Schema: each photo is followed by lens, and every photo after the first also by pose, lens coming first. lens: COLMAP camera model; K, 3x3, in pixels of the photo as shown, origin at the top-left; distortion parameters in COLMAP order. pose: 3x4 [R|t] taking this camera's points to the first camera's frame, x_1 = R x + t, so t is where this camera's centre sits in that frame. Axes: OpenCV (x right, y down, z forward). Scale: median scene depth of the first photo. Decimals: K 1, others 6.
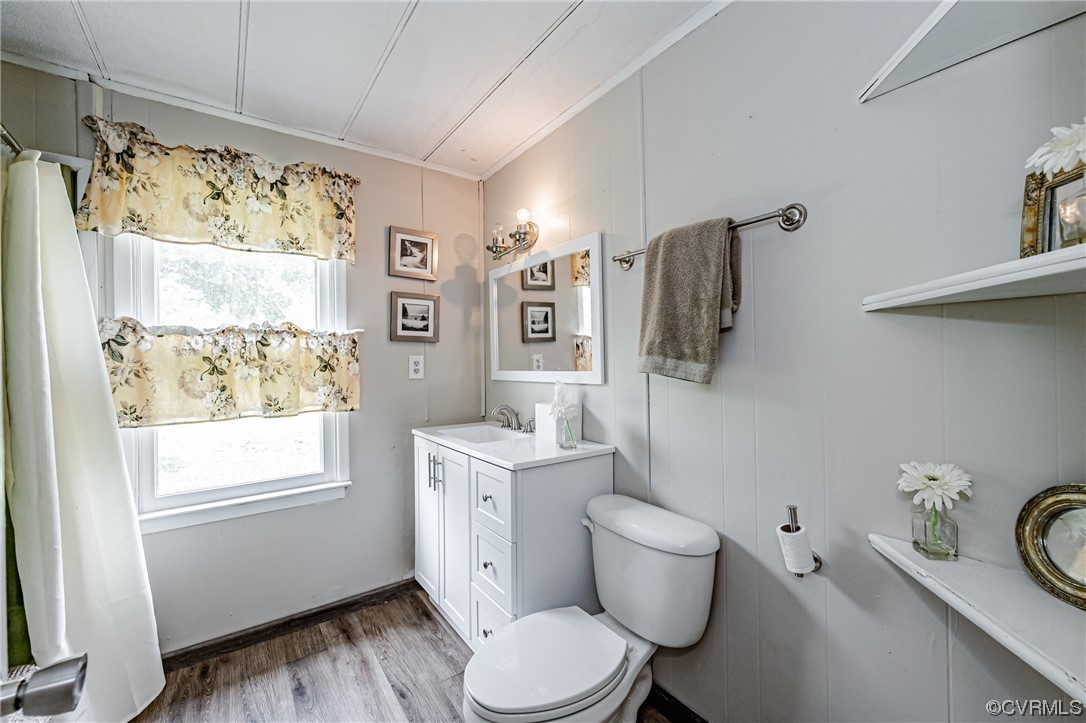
lens RADIAL K [[434.4, 0, 542.6], [0, 434.4, 355.2], [0, 0, 1]] dist [-0.000320, -0.000068]
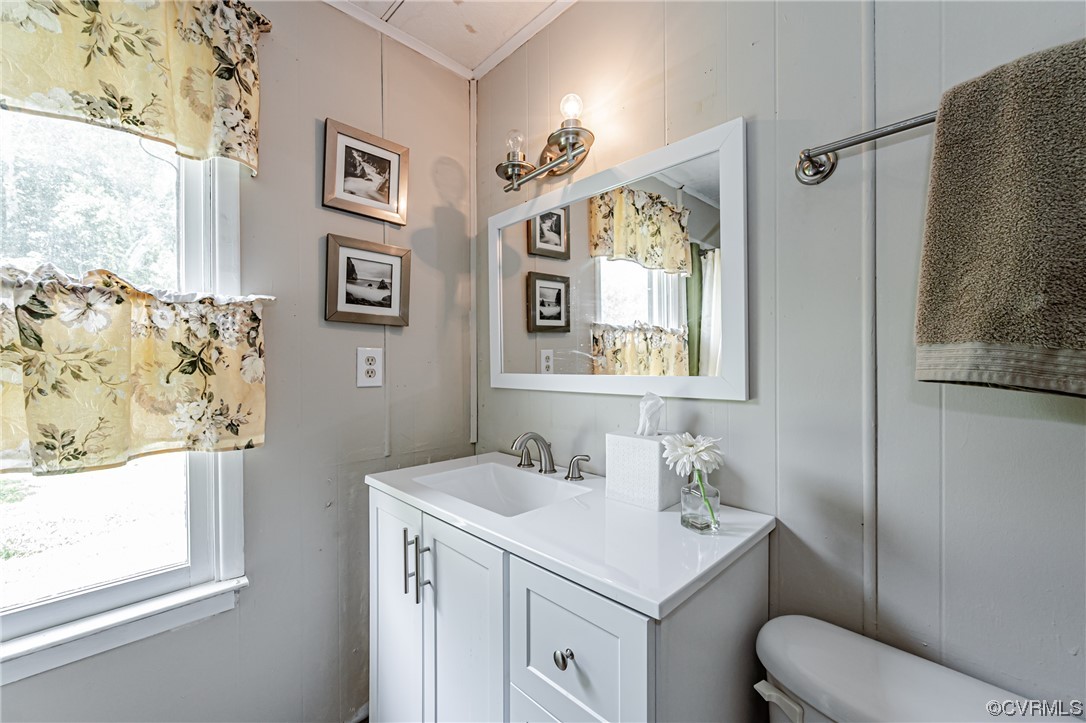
lens RADIAL K [[437.4, 0, 543.0], [0, 437.4, 361.5], [0, 0, 1]] dist [-0.001612, -0.000100]
pose [[0.988965, 0.009424, 0.147852, -0.163906], [-0.010962, 0.999894, 0.009594, 0.013304], [-0.147745, -0.011109, 0.988963, 0.420157]]
